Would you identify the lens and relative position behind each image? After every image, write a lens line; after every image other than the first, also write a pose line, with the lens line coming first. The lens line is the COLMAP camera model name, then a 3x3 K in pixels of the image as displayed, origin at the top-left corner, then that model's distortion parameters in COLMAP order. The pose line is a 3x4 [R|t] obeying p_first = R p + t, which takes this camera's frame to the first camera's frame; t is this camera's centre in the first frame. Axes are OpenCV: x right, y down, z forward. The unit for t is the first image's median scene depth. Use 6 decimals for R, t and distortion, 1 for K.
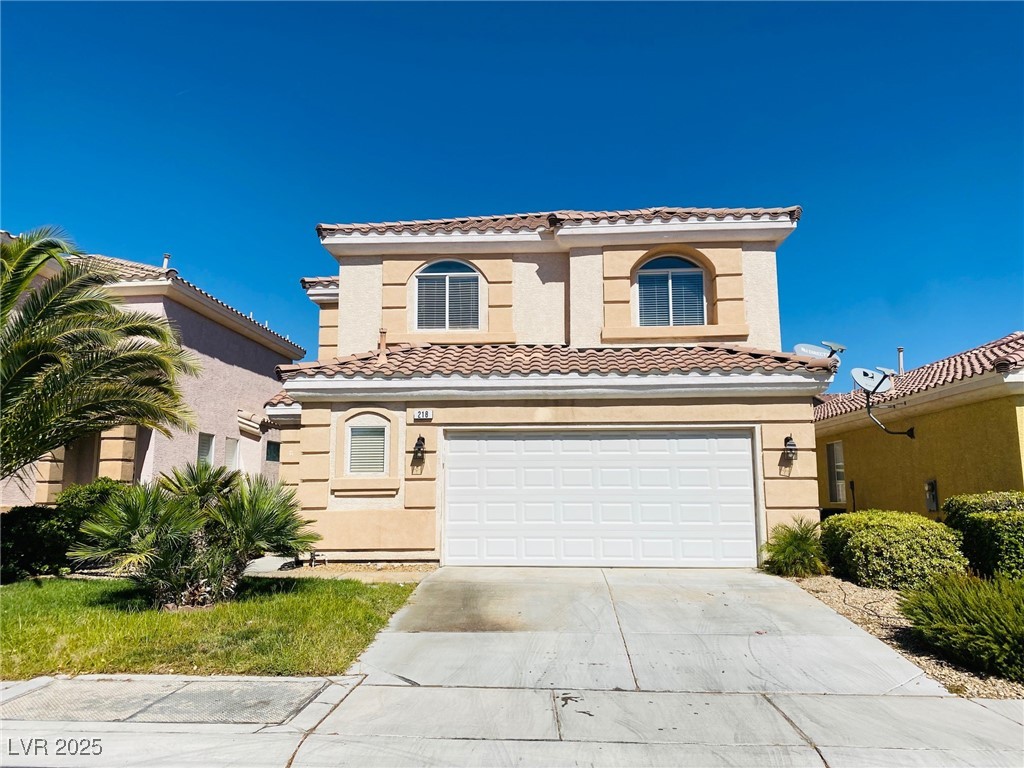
lens RADIAL K [[785.9, 0, 512.0], [0, 785.9, 384.0], [0, 0, 1]] dist [0.118156, -0.230120]
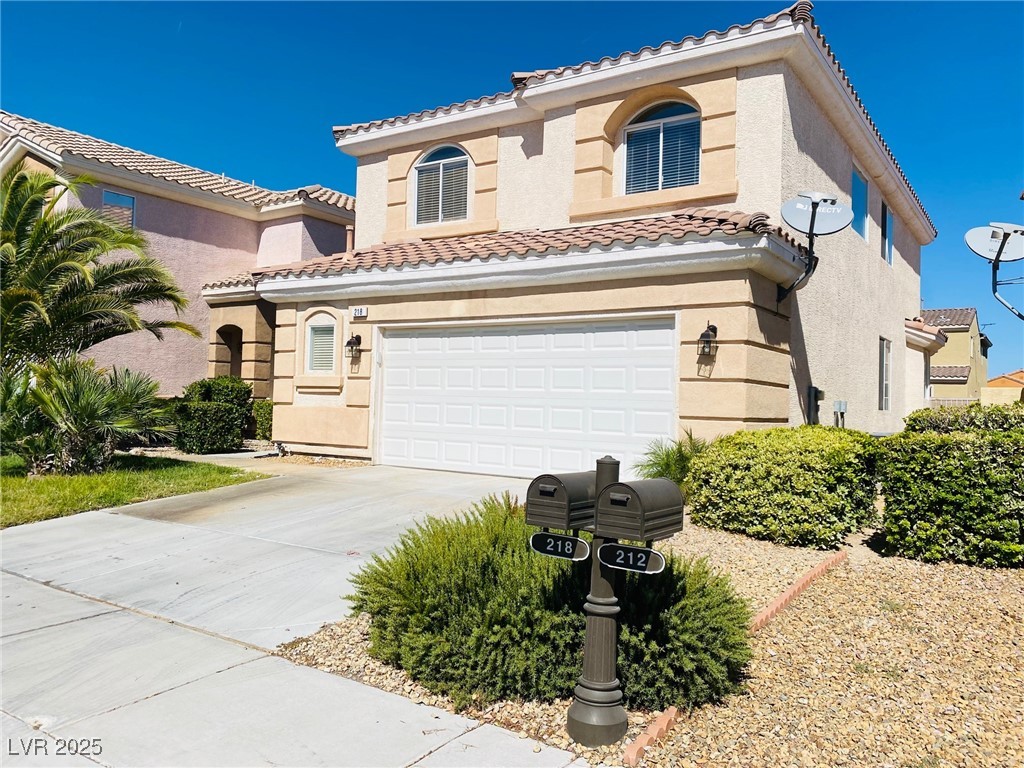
lens RADIAL K [[785.9, 0, 512.0], [0, 785.9, 384.0], [0, 0, 1]] dist [0.118156, -0.230120]
pose [[0.862158, 0.015312, -0.506409, 0.498185], [0.040379, 0.994287, 0.098810, 0.034867], [0.505028, -0.105638, 0.856614, 0.223740]]
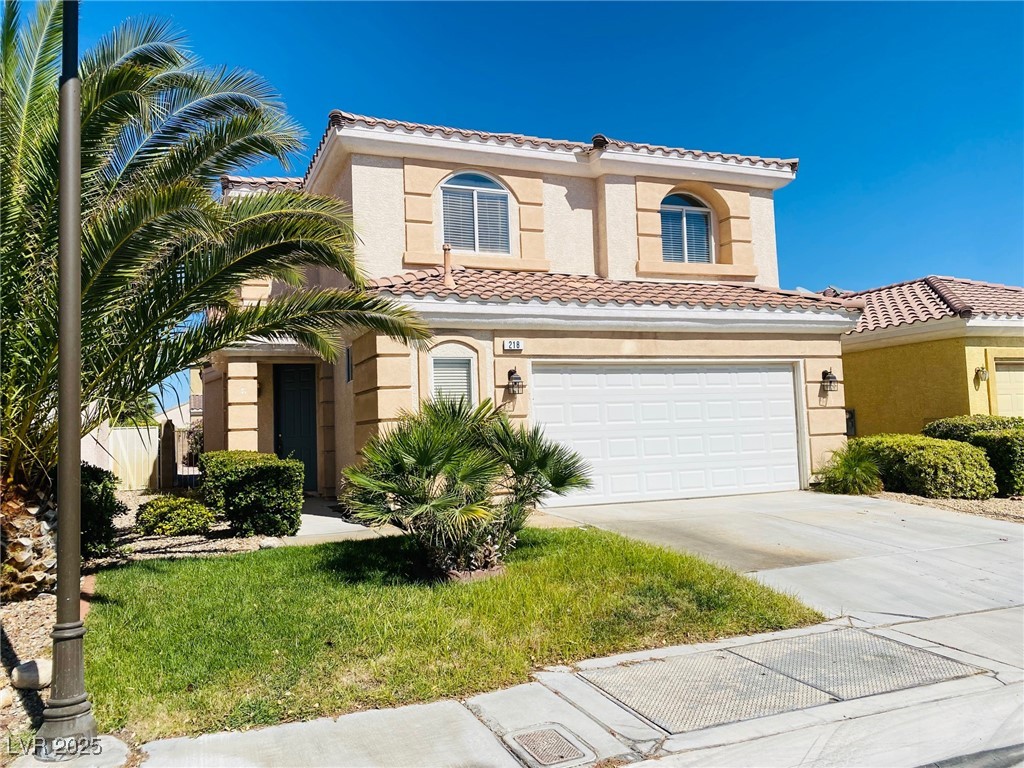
lens RADIAL K [[785.9, 0, 512.0], [0, 785.9, 384.0], [0, 0, 1]] dist [0.118156, -0.230120]
pose [[0.901248, -0.001874, 0.433300, -0.458496], [-0.028470, 0.997574, 0.063532, 0.024133], [-0.432368, -0.069594, 0.899008, 0.173187]]
